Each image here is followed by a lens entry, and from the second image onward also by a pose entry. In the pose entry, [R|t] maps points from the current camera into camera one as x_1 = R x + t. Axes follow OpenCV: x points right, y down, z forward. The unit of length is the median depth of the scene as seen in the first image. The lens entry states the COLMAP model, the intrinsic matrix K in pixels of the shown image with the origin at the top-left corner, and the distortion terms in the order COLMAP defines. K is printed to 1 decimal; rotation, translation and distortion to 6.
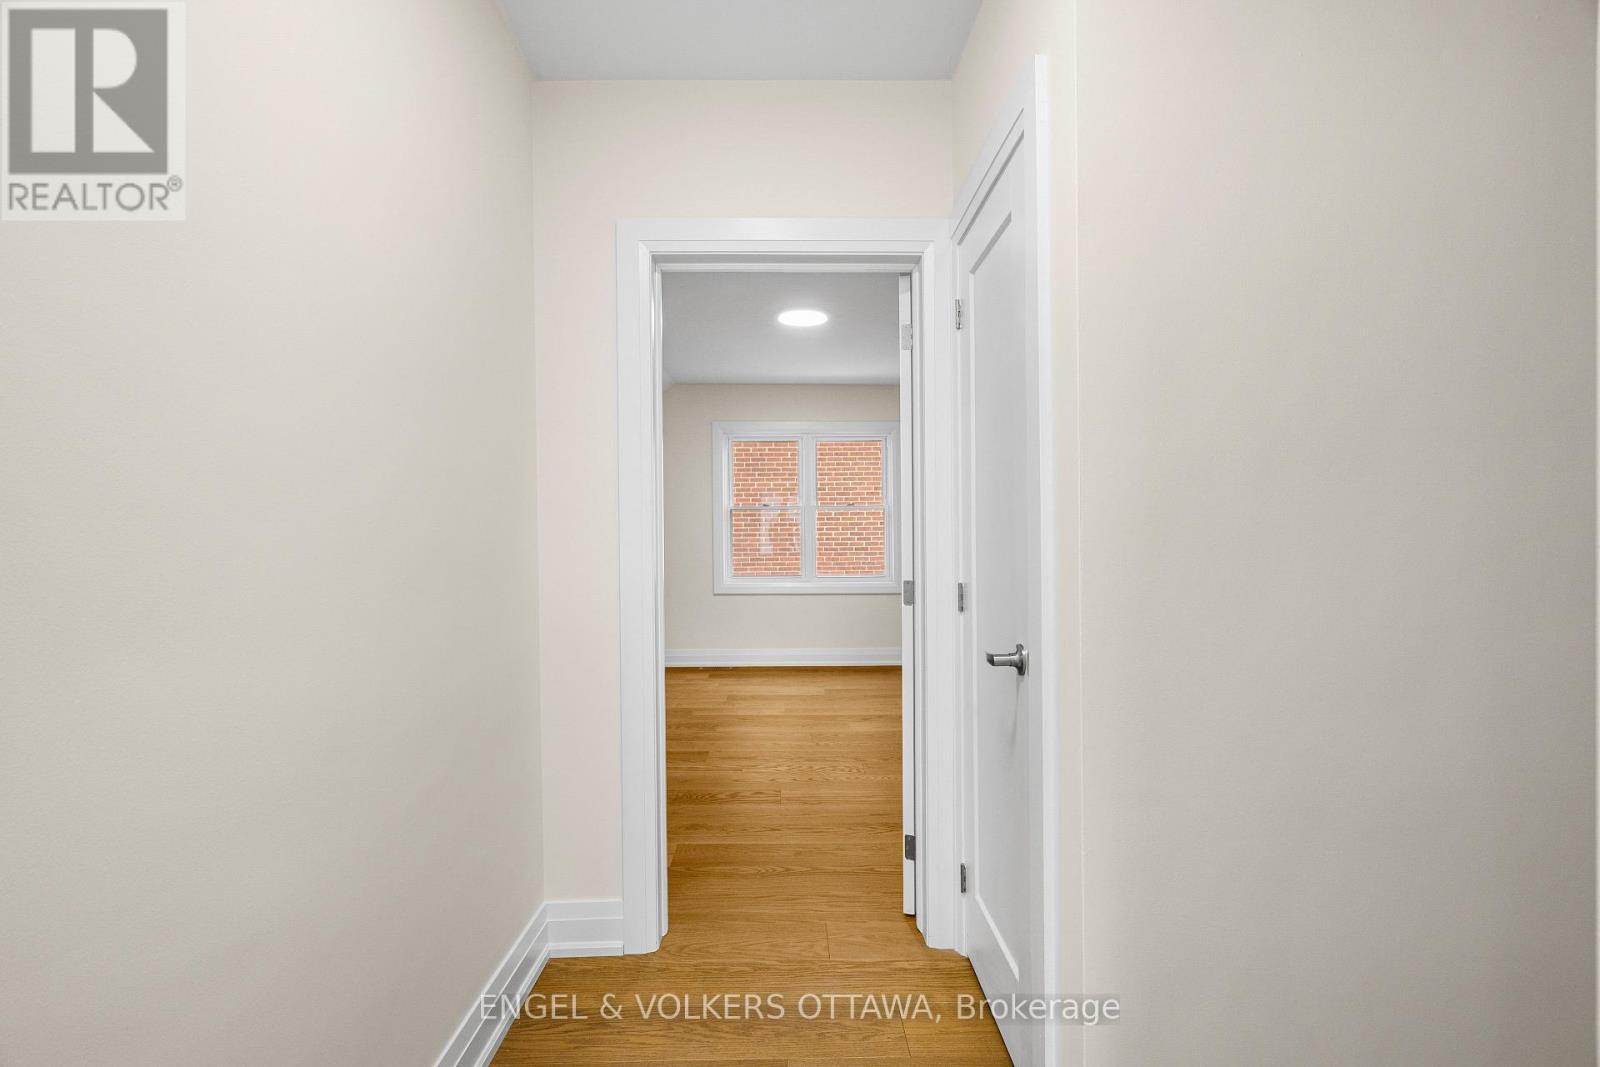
lens RADIAL K [[733.3, 0, 800.0], [0, 733.3, 533.5], [0, 0, 1]] dist [0.002392, 0.000549]
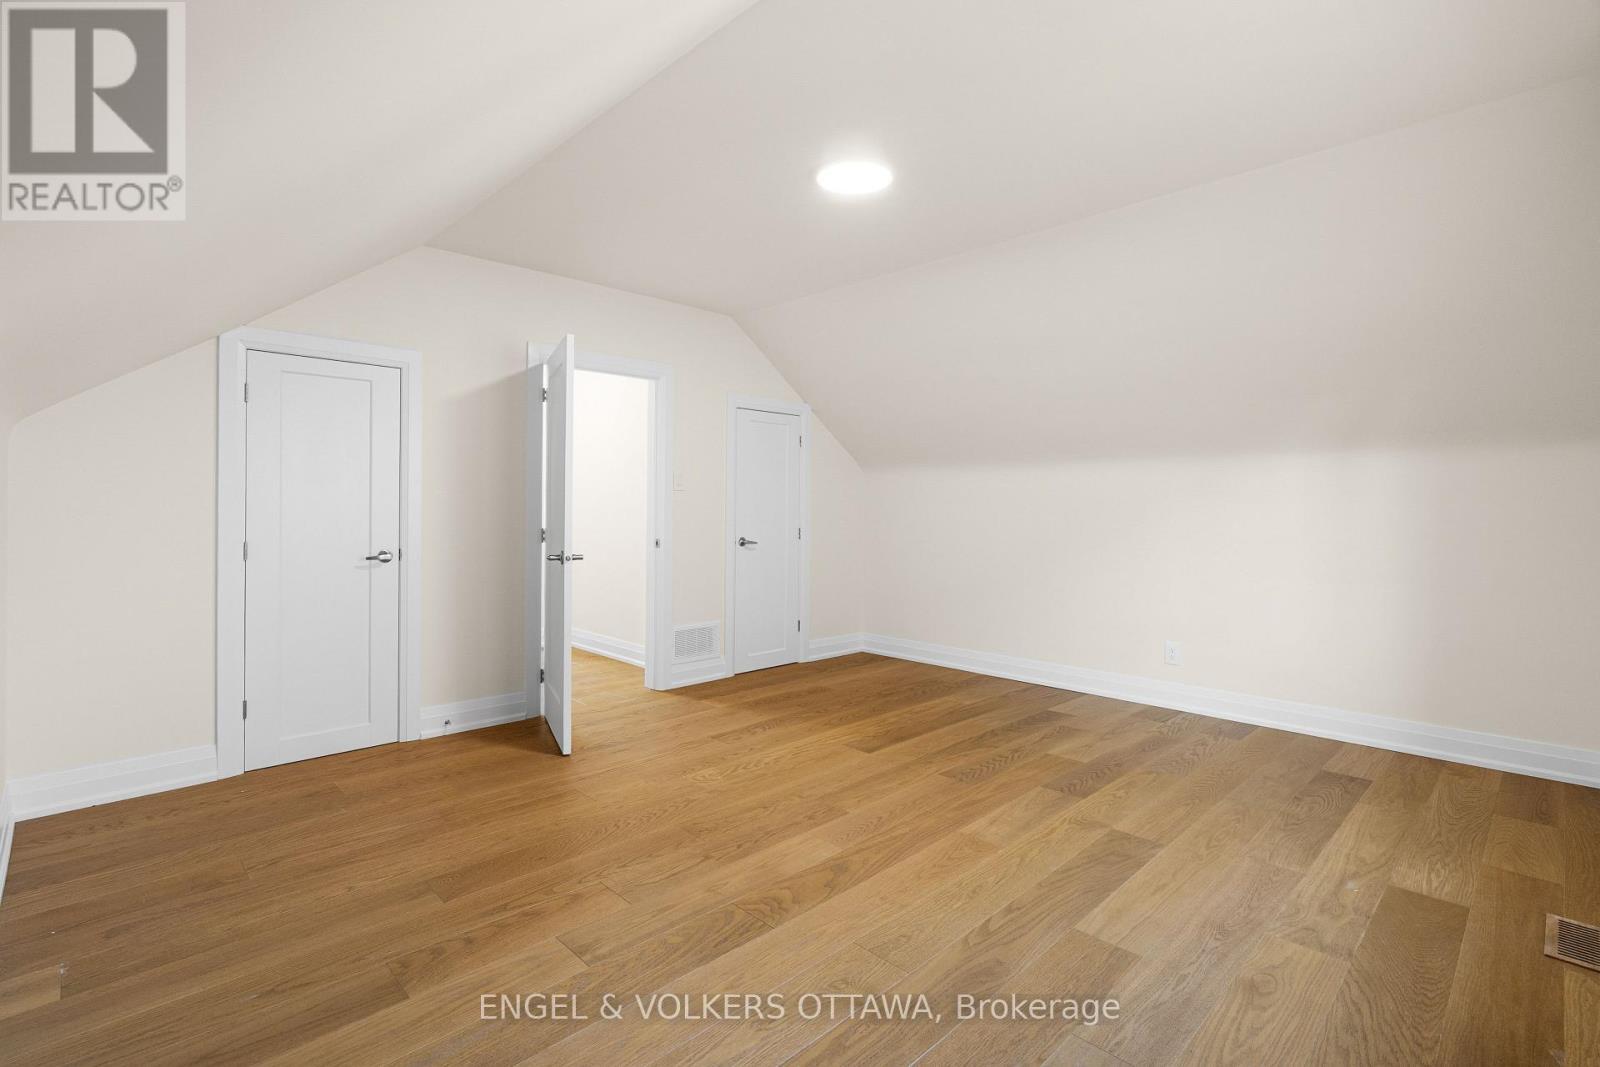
lens RADIAL K [[733.3, 0, 800.0], [0, 733.3, 533.5], [0, 0, 1]] dist [0.002392, 0.000549]
pose [[-0.730222, 0.026200, -0.682708, 0.564314], [-0.004464, 0.999060, 0.043116, -0.003028], [0.683196, 0.034532, -0.729419, 1.683548]]
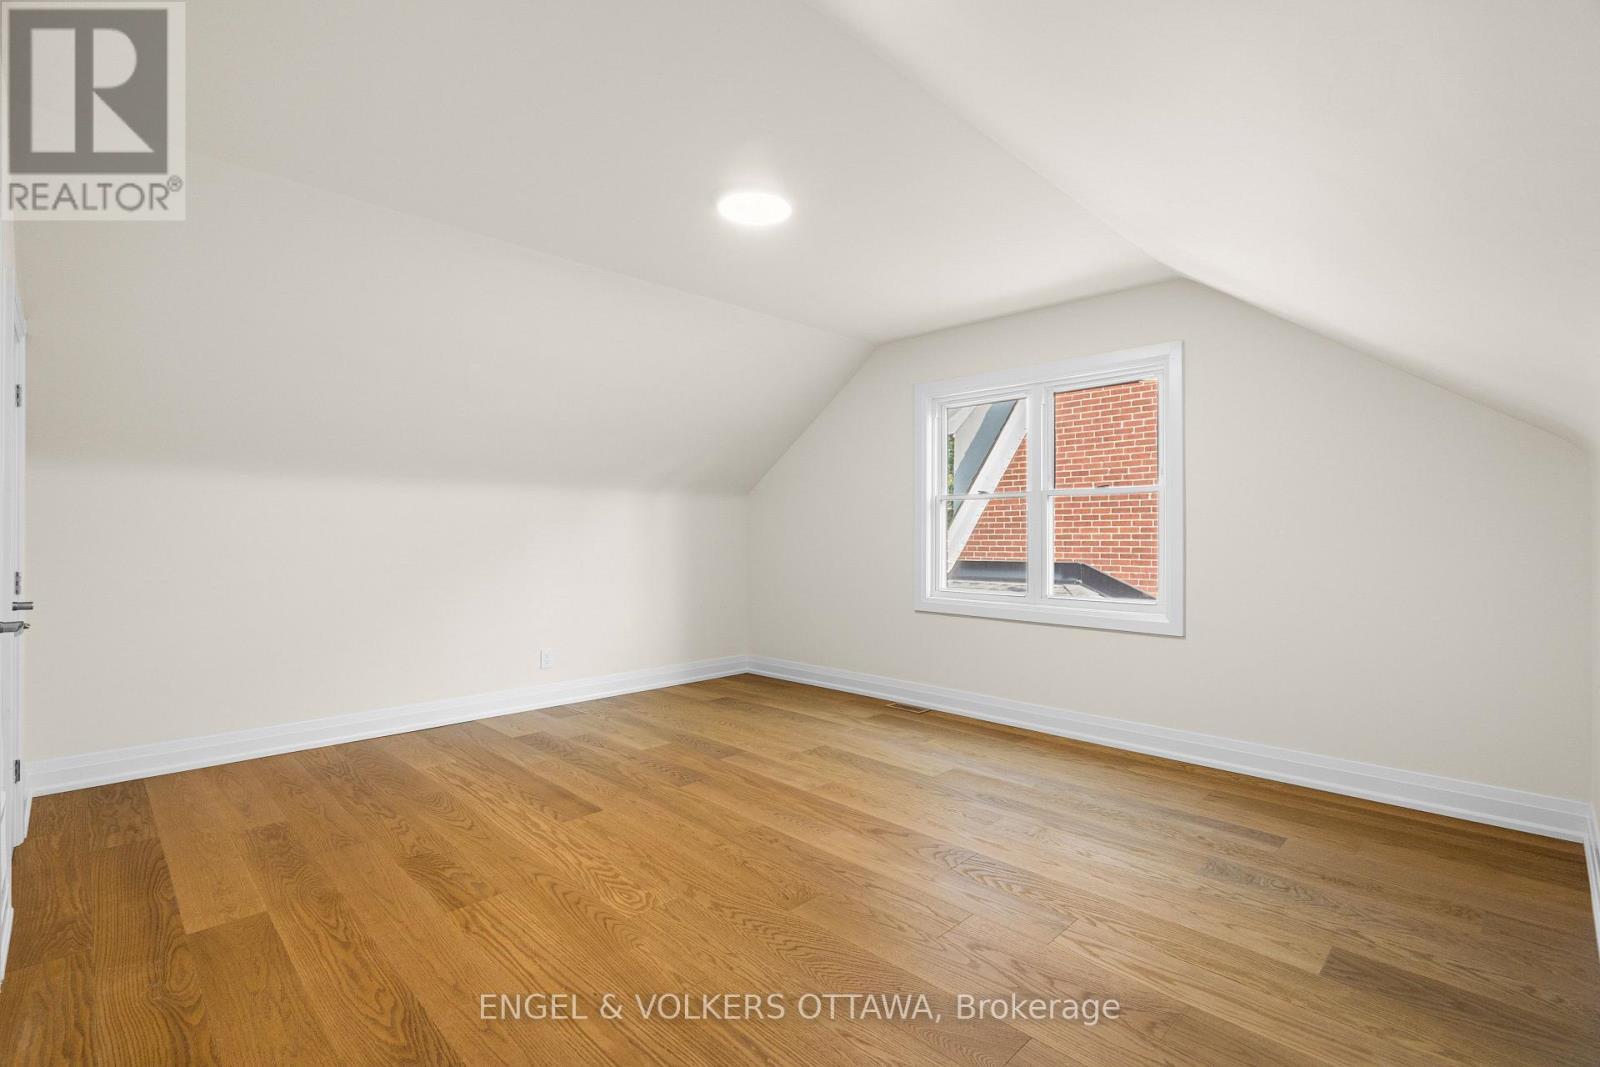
lens RADIAL K [[733.3, 0, 800.0], [0, 733.3, 533.5], [0, 0, 1]] dist [0.002392, 0.000549]
pose [[0.693143, 0.004099, -0.720788, 0.602982], [-0.012628, 0.999899, -0.006457, 0.013672], [0.720689, 0.013578, 0.693125, 0.658741]]
